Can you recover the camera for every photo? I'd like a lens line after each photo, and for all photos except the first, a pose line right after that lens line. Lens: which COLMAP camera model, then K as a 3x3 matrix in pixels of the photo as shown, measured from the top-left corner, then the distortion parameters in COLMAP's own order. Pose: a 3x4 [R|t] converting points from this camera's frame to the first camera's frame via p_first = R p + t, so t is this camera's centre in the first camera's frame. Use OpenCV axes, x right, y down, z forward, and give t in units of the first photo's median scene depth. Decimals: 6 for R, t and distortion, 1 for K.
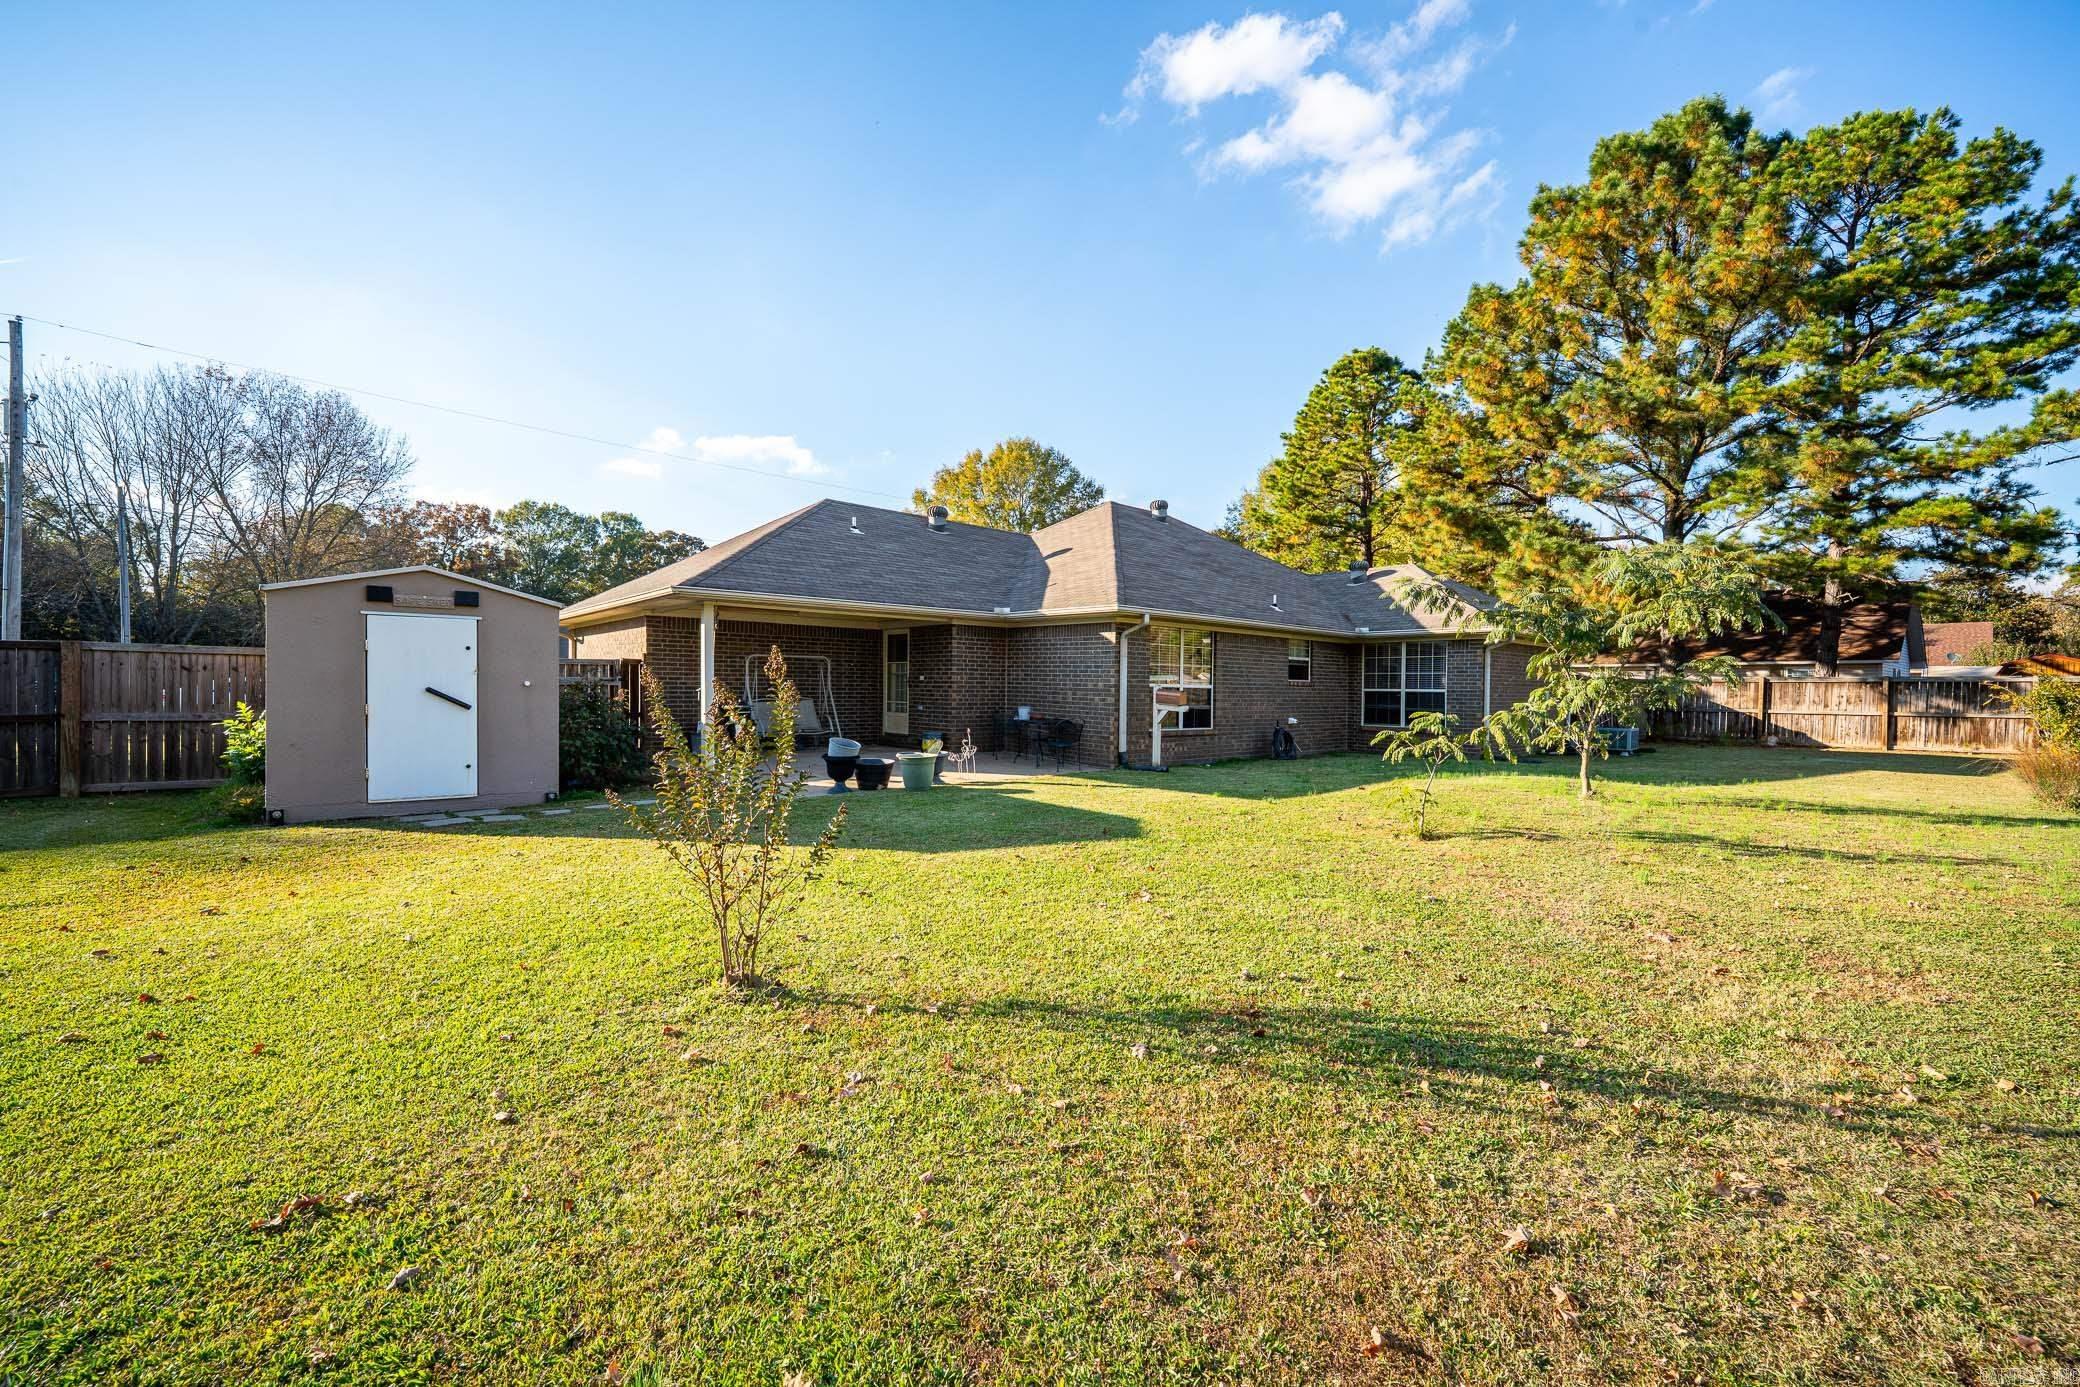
lens RADIAL K [[843.4, 0, 1038.8], [0, 843.4, 693.4], [0, 0, 1]] dist [-0.012969, 0.000243]
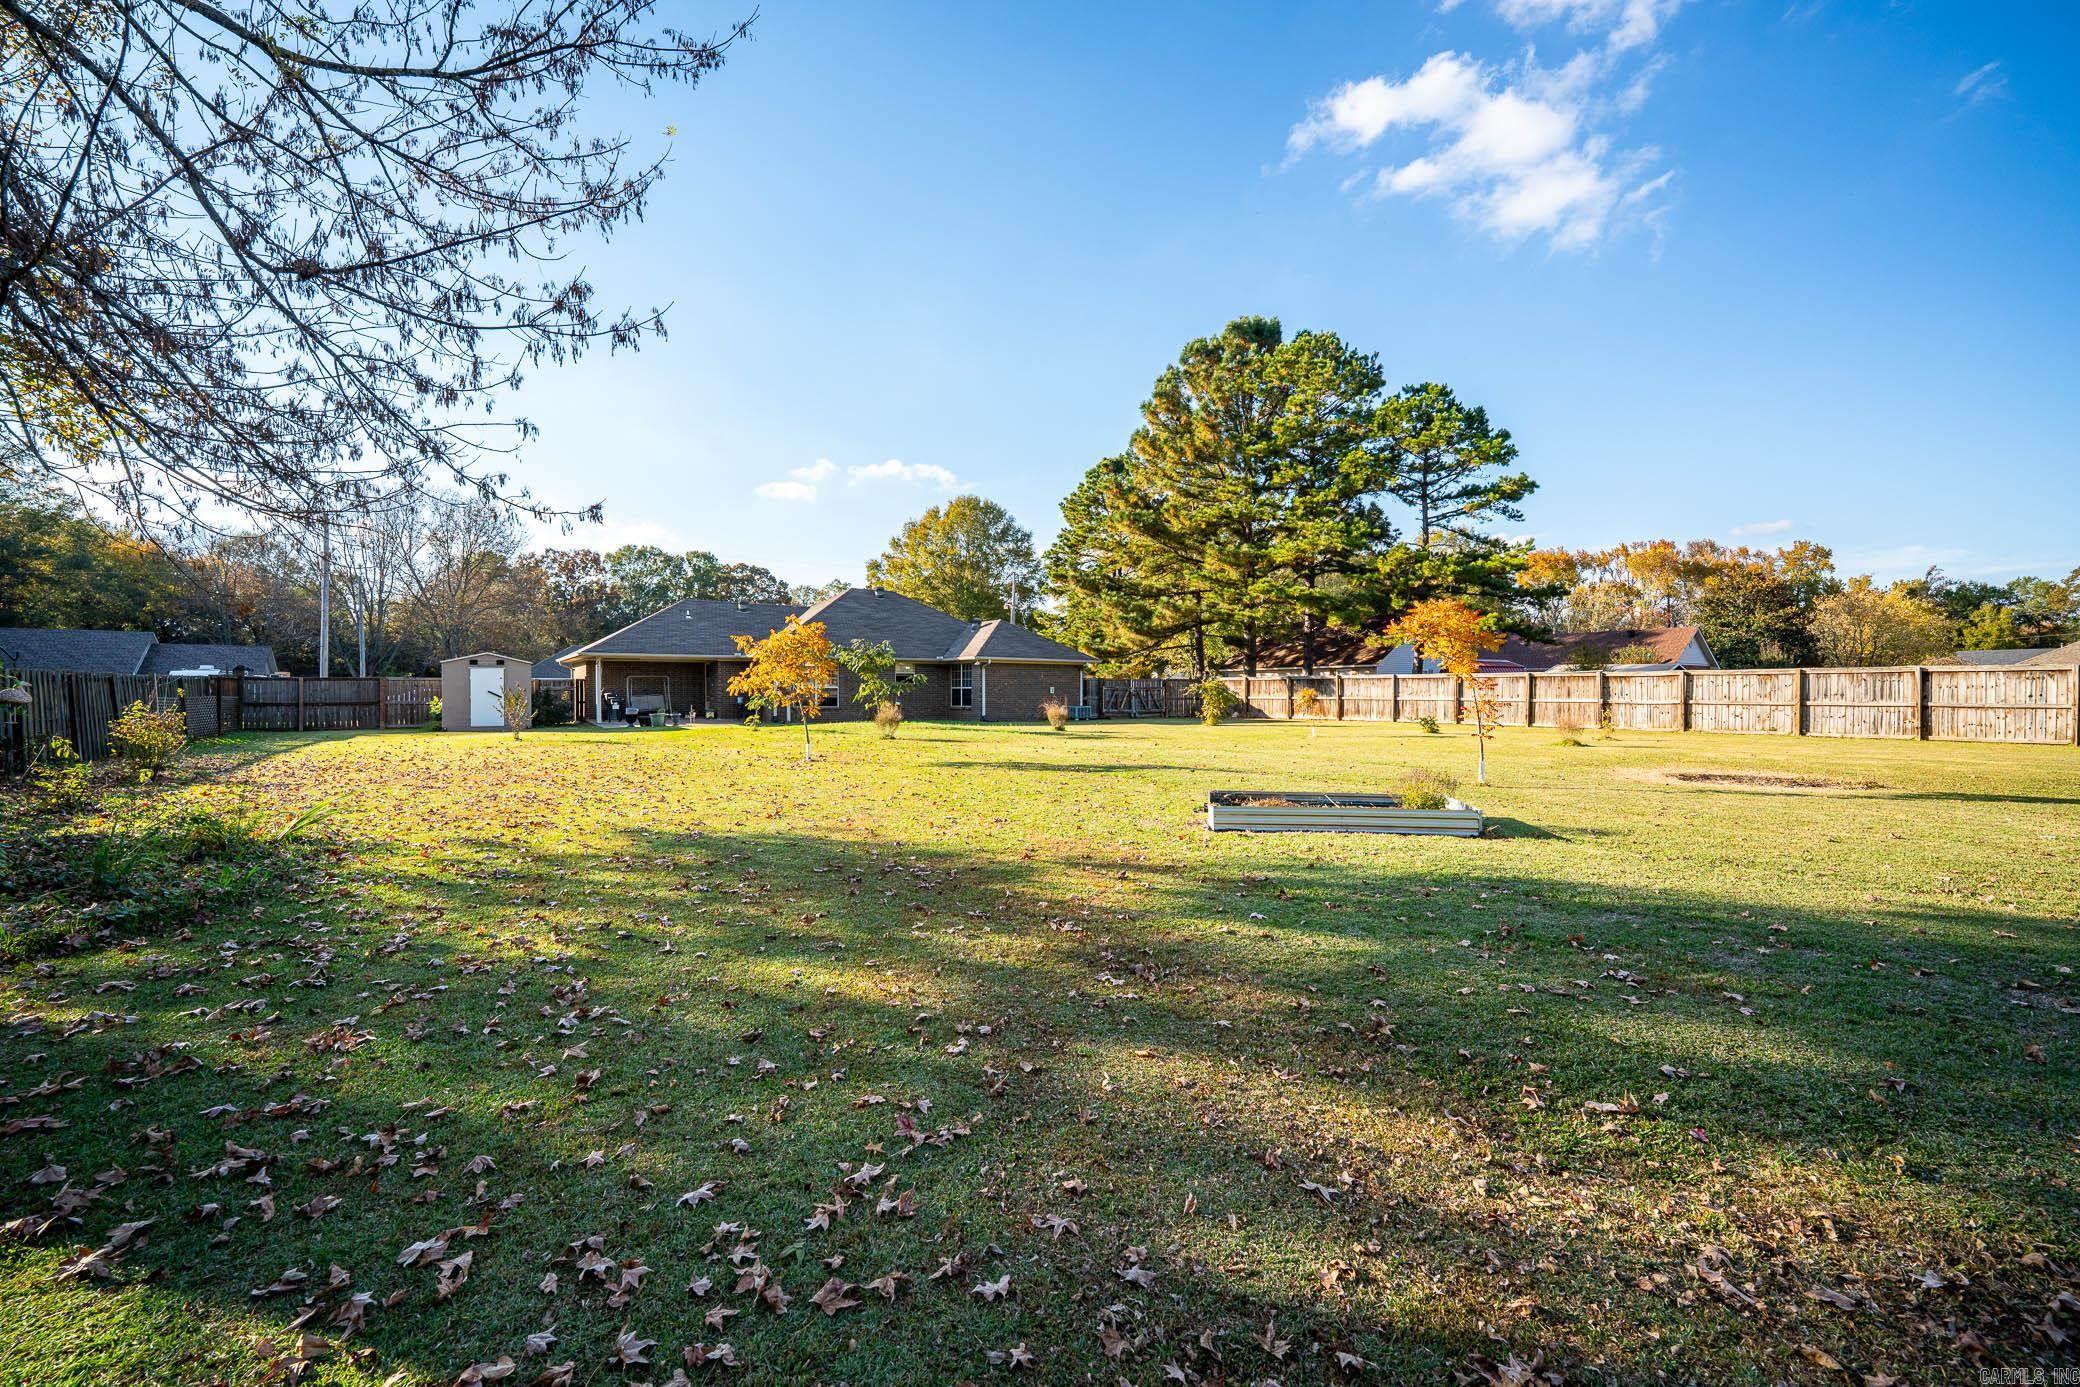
lens RADIAL K [[843.4, 0, 1043.7], [0, 843.4, 691.6], [0, 0, 1]] dist [-0.012969, 0.000243]
pose [[0.992748, -0.011829, -0.119634, 0.603511], [0.011034, 0.999912, -0.007309, 0.014986], [0.119710, 0.005936, 0.992791, -0.660428]]
